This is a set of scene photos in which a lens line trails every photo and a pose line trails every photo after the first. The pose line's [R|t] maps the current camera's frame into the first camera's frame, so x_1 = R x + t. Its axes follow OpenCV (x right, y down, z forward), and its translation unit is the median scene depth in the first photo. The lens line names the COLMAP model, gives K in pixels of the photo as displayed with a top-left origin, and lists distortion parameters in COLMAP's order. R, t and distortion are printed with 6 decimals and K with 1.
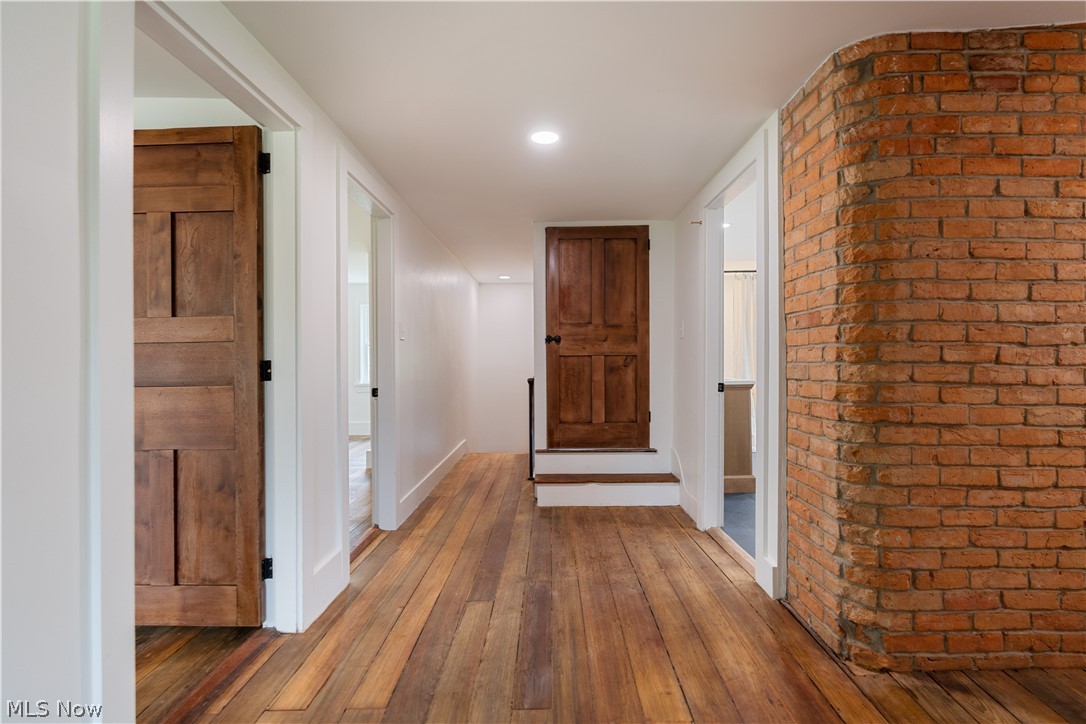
lens RADIAL K [[484.6, 0, 546.2], [0, 484.6, 359.0], [0, 0, 1]] dist [-0.007355, 0.000719]
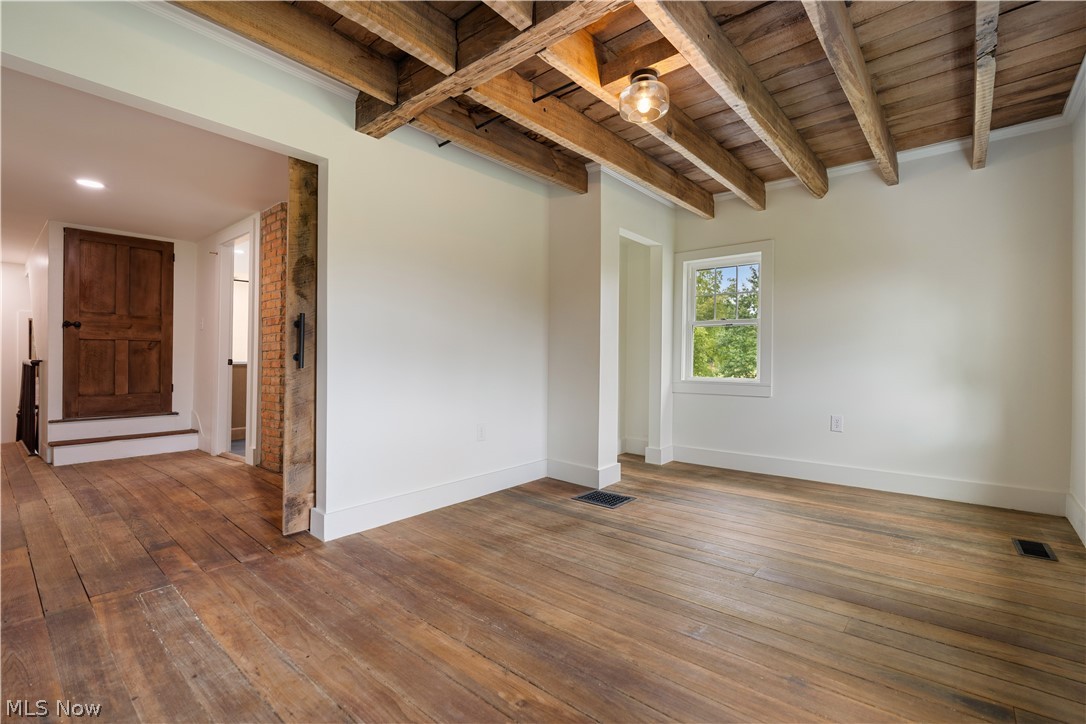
lens RADIAL K [[484.6, 0, 548.8], [0, 484.6, 358.0], [0, 0, 1]] dist [-0.007355, 0.000719]
pose [[0.634361, 0.013216, 0.772924, -0.152381], [-0.006507, 0.999910, -0.011756, 0.046206], [-0.773009, 0.002428, 0.634390, -0.624402]]
